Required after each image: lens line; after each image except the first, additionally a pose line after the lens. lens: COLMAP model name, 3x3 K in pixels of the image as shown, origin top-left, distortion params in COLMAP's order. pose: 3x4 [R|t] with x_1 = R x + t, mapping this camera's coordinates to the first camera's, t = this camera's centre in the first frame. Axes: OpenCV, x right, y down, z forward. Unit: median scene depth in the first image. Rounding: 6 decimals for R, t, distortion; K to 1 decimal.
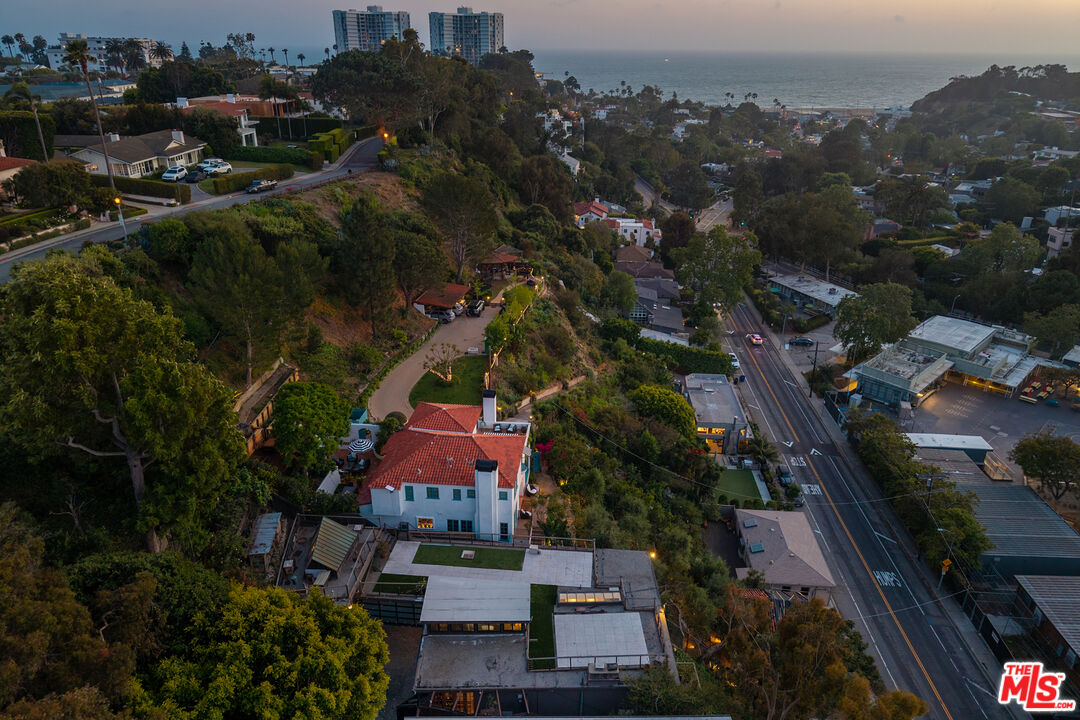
lens RADIAL K [[713.7, 0, 540.0], [0, 713.7, 360.0], [0, 0, 1]] dist [0.006710, 0.002314]
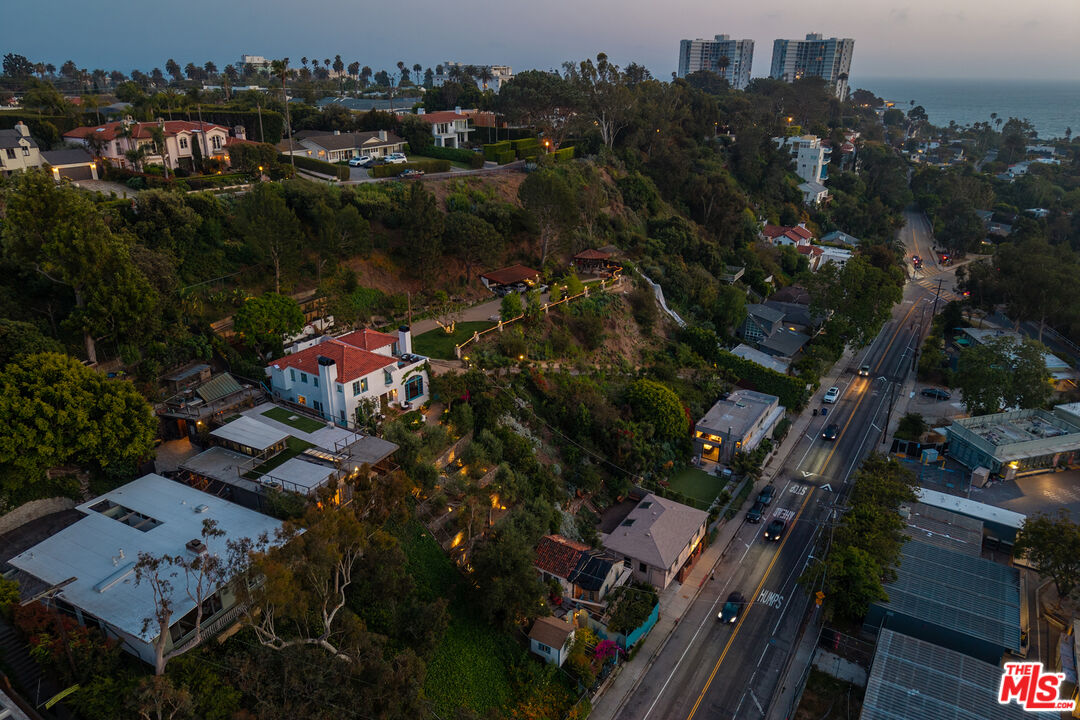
lens RADIAL K [[713.7, 0, 540.0], [0, 713.7, 360.0], [0, 0, 1]] dist [0.006710, 0.002314]
pose [[0.885383, 0.176523, -0.430042, 0.389023], [-0.190882, 0.981563, 0.009917, 0.023841], [0.423864, 0.073307, 0.902754, -0.027967]]
